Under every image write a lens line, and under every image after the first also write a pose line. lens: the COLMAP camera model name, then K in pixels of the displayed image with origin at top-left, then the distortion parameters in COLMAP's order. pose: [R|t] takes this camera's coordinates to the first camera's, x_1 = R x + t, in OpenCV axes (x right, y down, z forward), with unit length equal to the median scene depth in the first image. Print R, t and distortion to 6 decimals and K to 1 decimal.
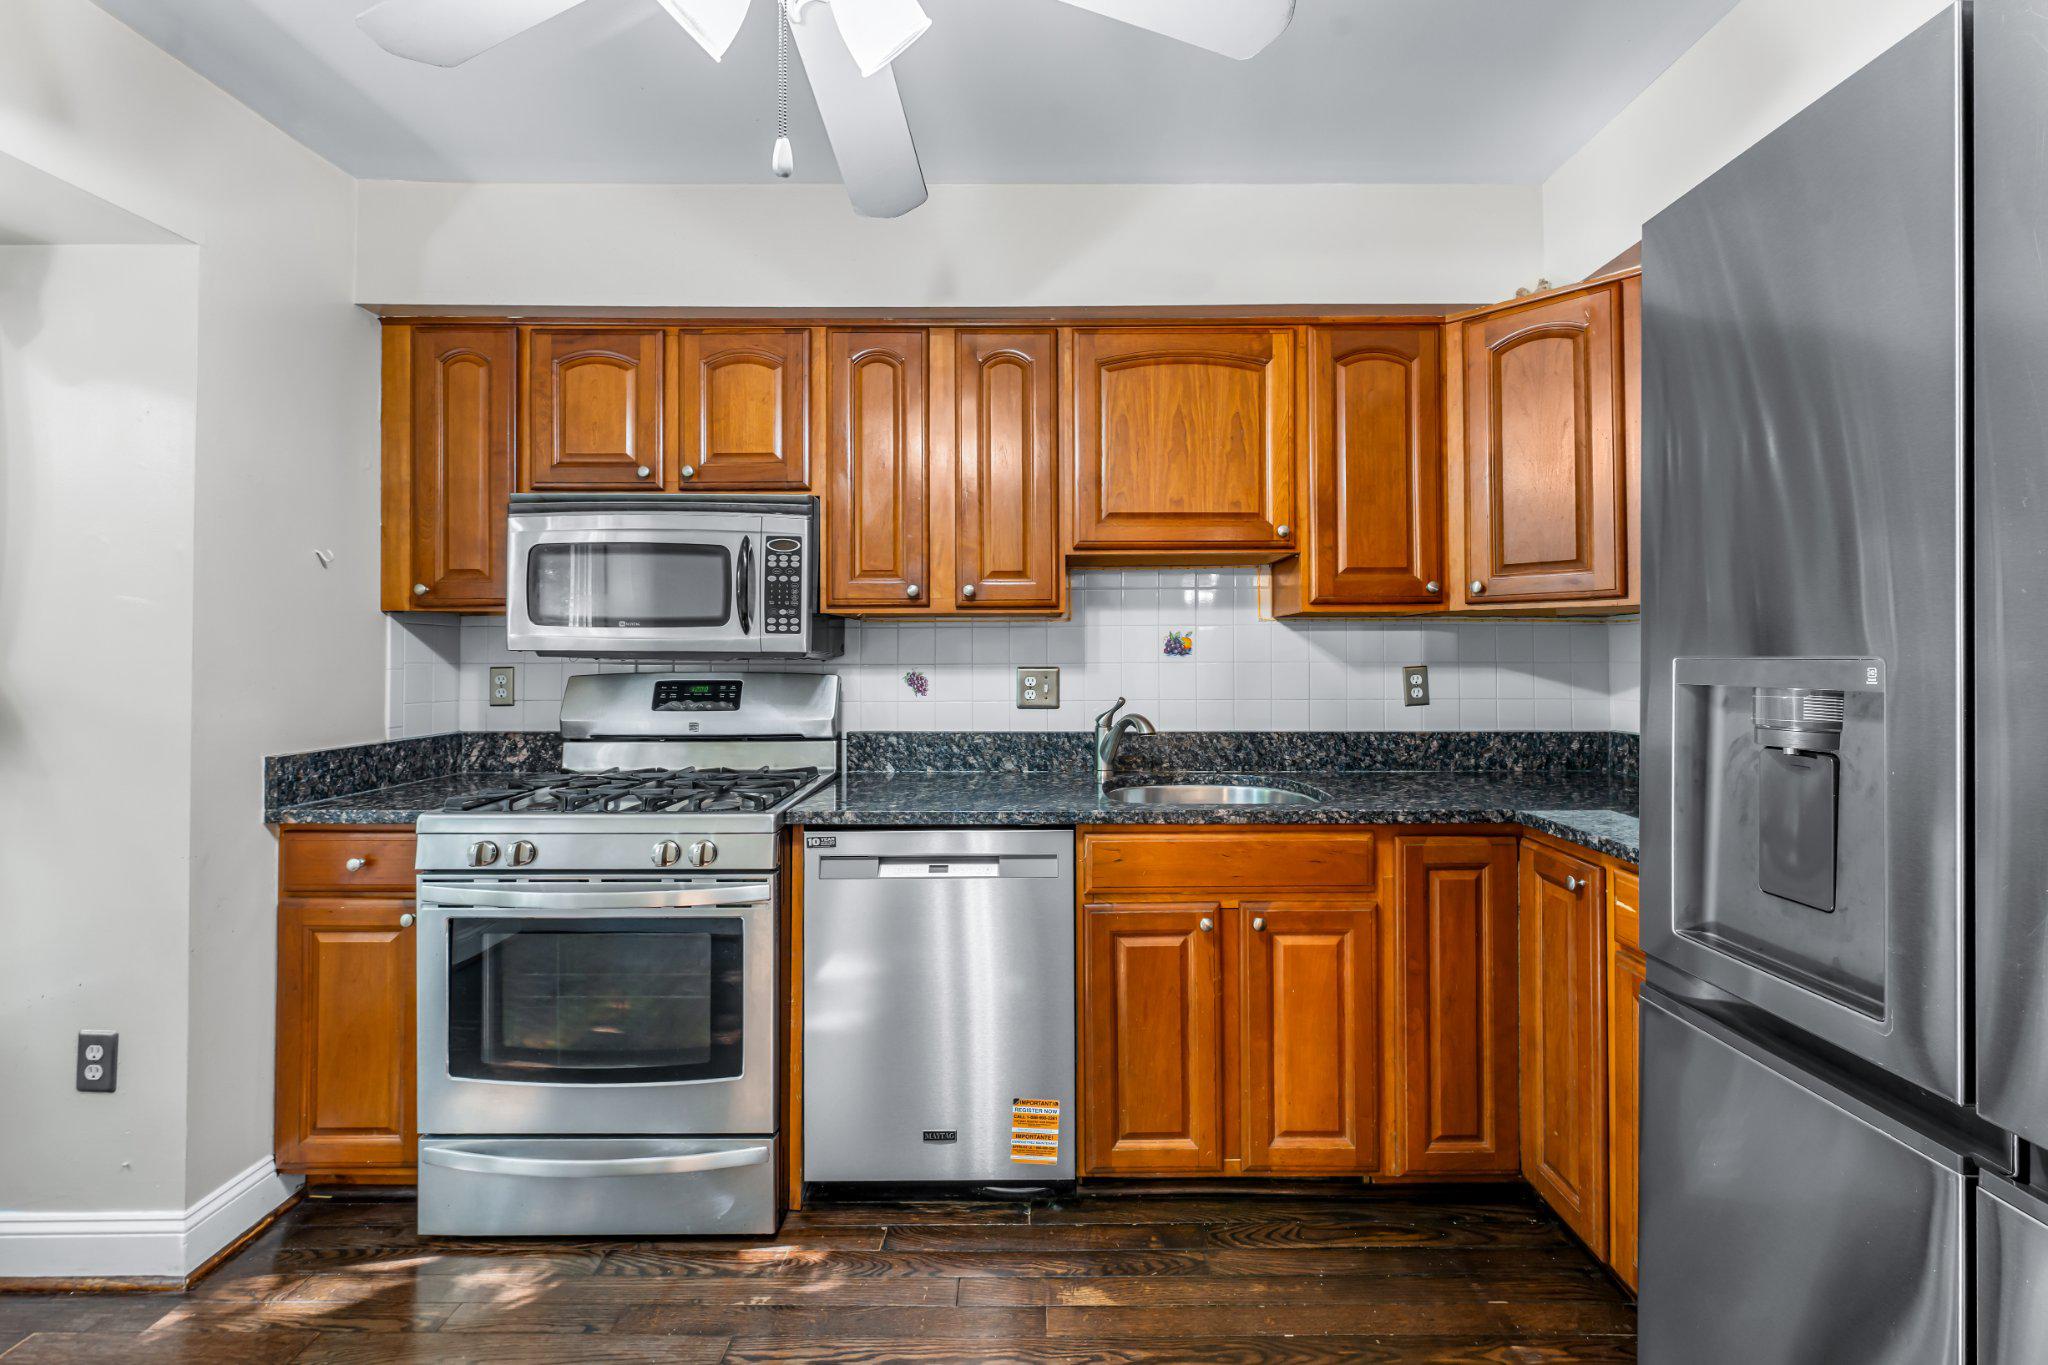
lens RADIAL K [[884.6, 0, 1030.7], [0, 884.6, 633.0], [0, 0, 1]] dist [0.007535, -0.001230]
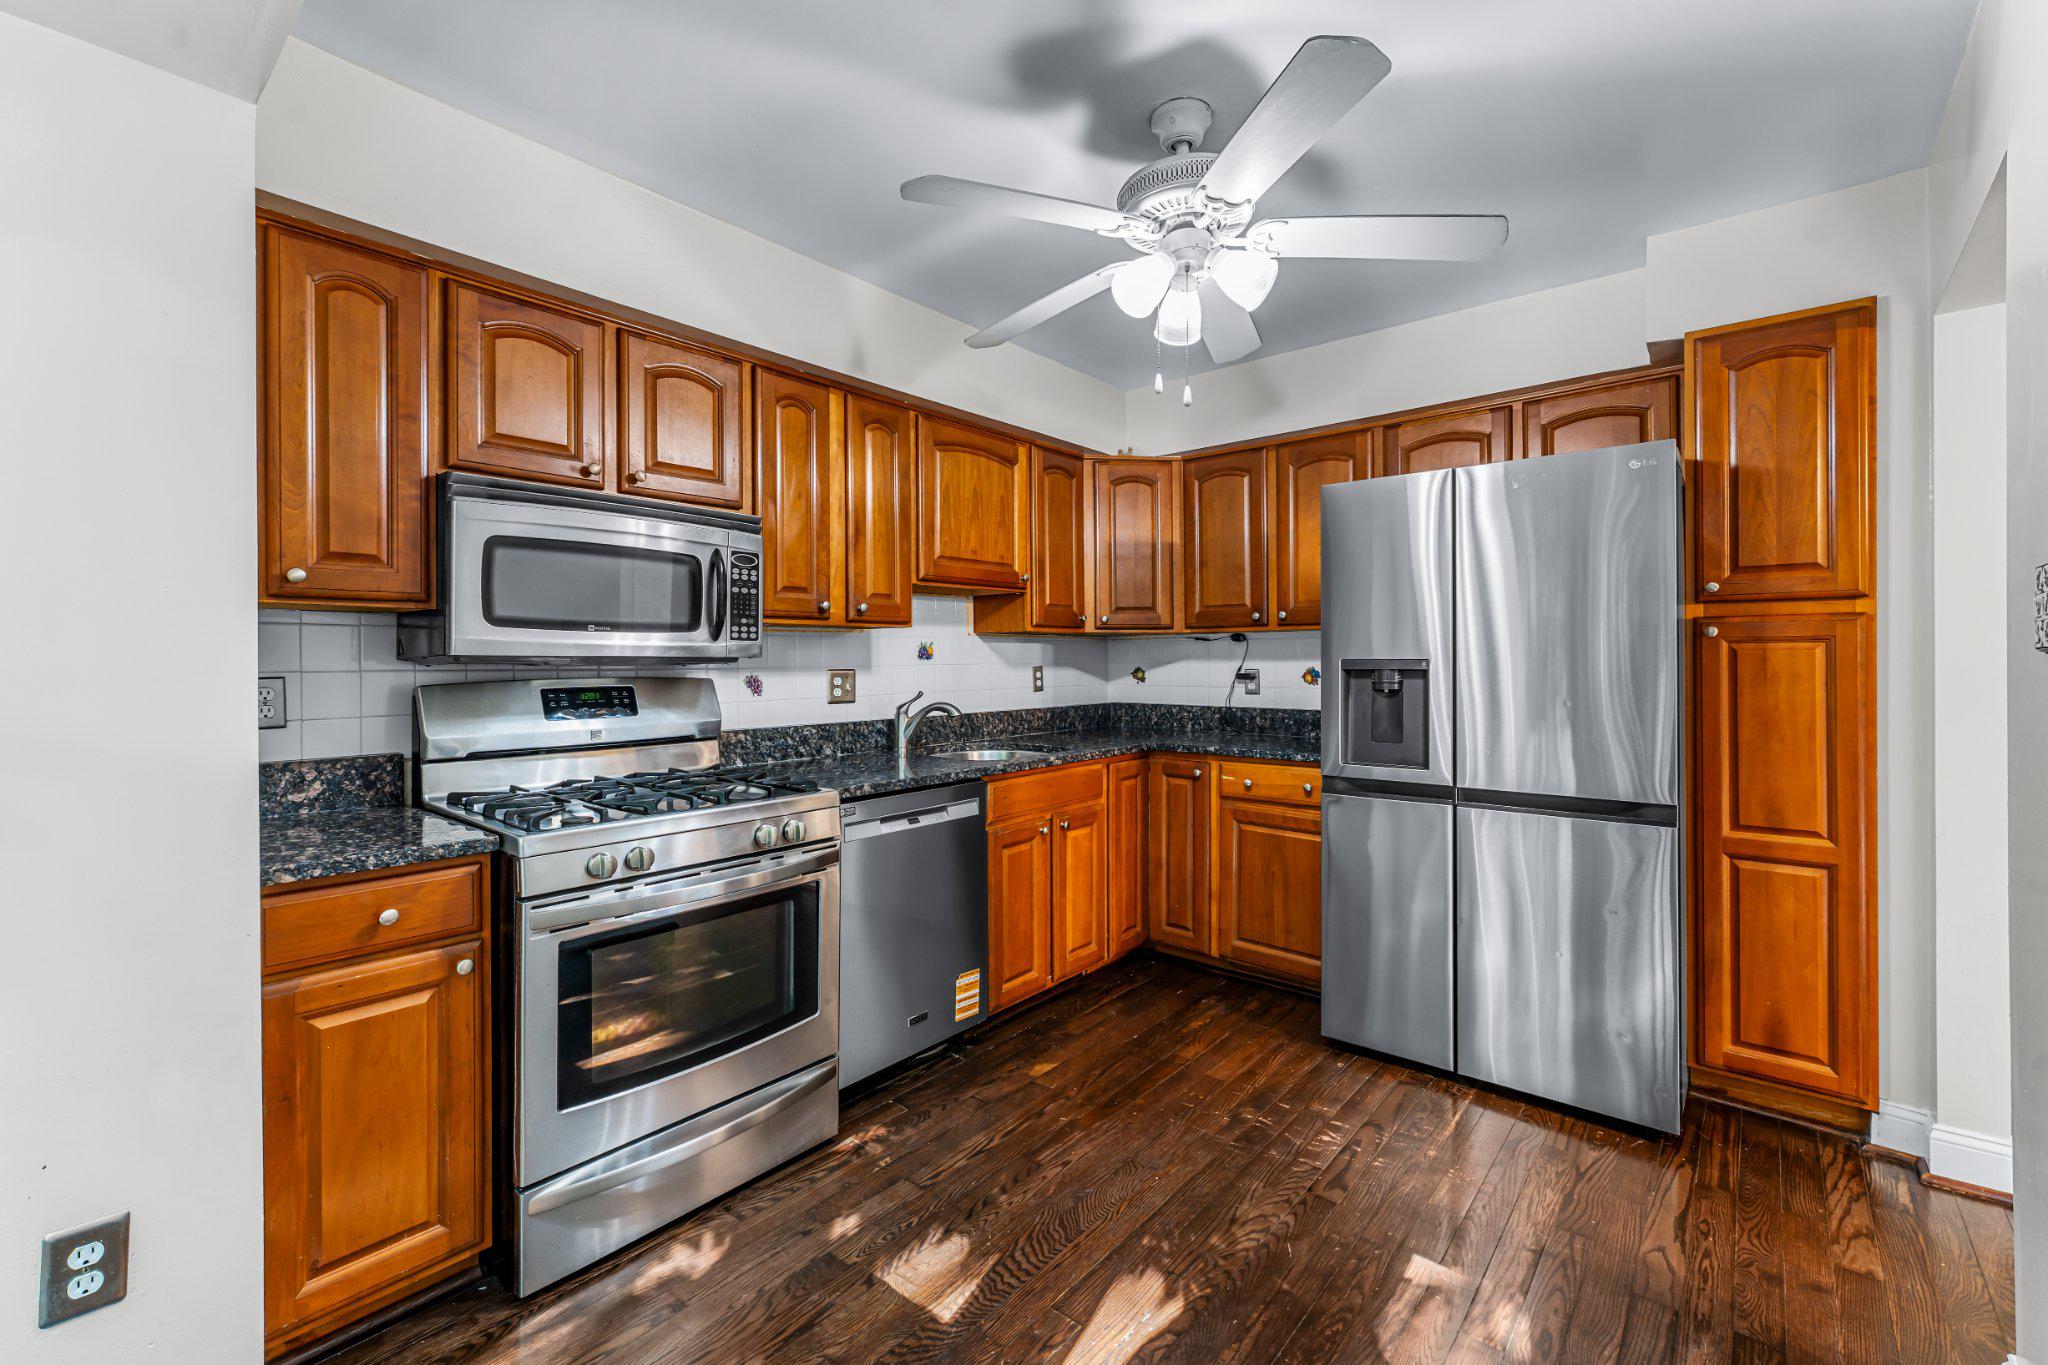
lens RADIAL K [[884.6, 0, 1013.3], [0, 884.6, 646.8], [0, 0, 1]] dist [0.007535, -0.001230]
pose [[0.642804, 0.008797, 0.765980, -0.893086], [-0.015324, 0.999882, 0.001376, 0.001919], [-0.765877, -0.012623, 0.642863, 0.033910]]
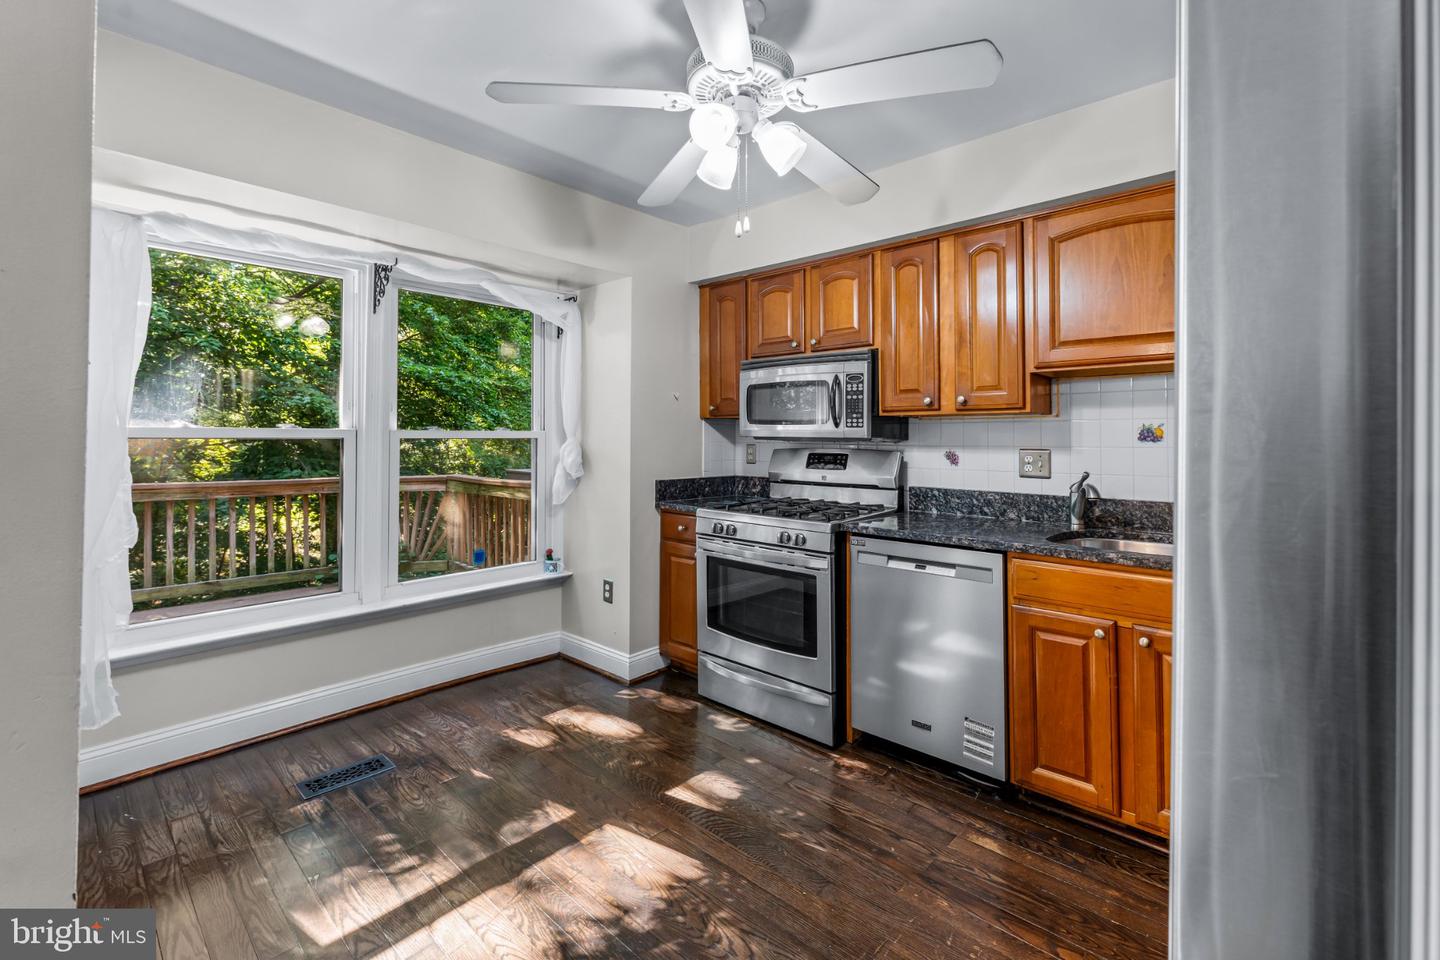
lens RADIAL K [[622.0, 0, 718.9], [0, 622.0, 420.5], [0, 0, 1]] dist [0.007535, -0.001230]
pose [[0.737781, -0.013479, -0.674905, 0.362537], [0.009469, 0.999909, -0.009619, -0.004102], [0.674973, 0.000706, 0.737842, -0.115819]]
